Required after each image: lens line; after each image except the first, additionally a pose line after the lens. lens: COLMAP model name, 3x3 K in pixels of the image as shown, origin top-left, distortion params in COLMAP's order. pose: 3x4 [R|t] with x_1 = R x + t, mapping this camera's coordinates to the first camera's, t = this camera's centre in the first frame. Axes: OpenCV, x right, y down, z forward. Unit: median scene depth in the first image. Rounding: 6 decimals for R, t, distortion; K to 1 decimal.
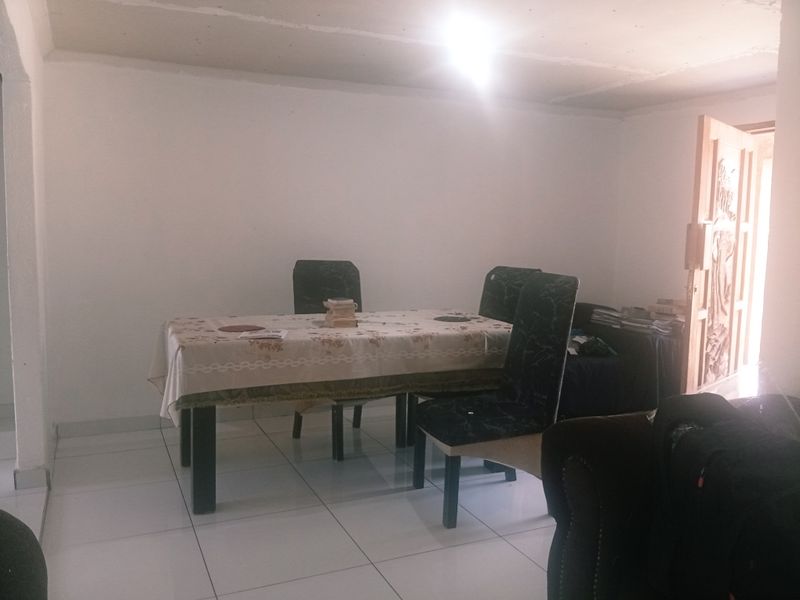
lens RADIAL K [[652.9, 0, 400.0], [0, 652.9, 300.0], [0, 0, 1]] dist [0.129457, -0.233259]
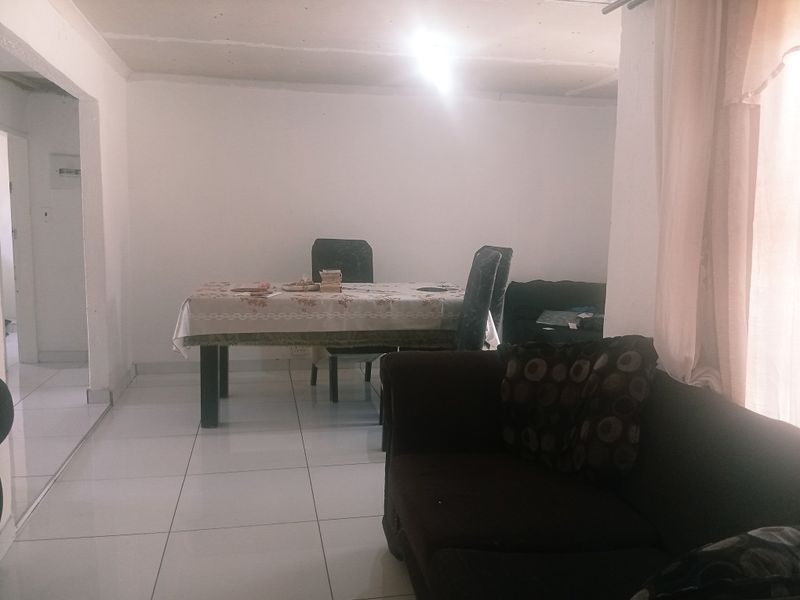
lens RADIAL K [[652.9, 0, 400.0], [0, 652.9, 300.0], [0, 0, 1]] dist [0.129457, -0.233259]
pose [[0.975738, 0.029782, -0.216907, 0.325140], [-0.025442, 0.999417, 0.022772, 0.026479], [0.217458, -0.016701, 0.975927, -0.181203]]
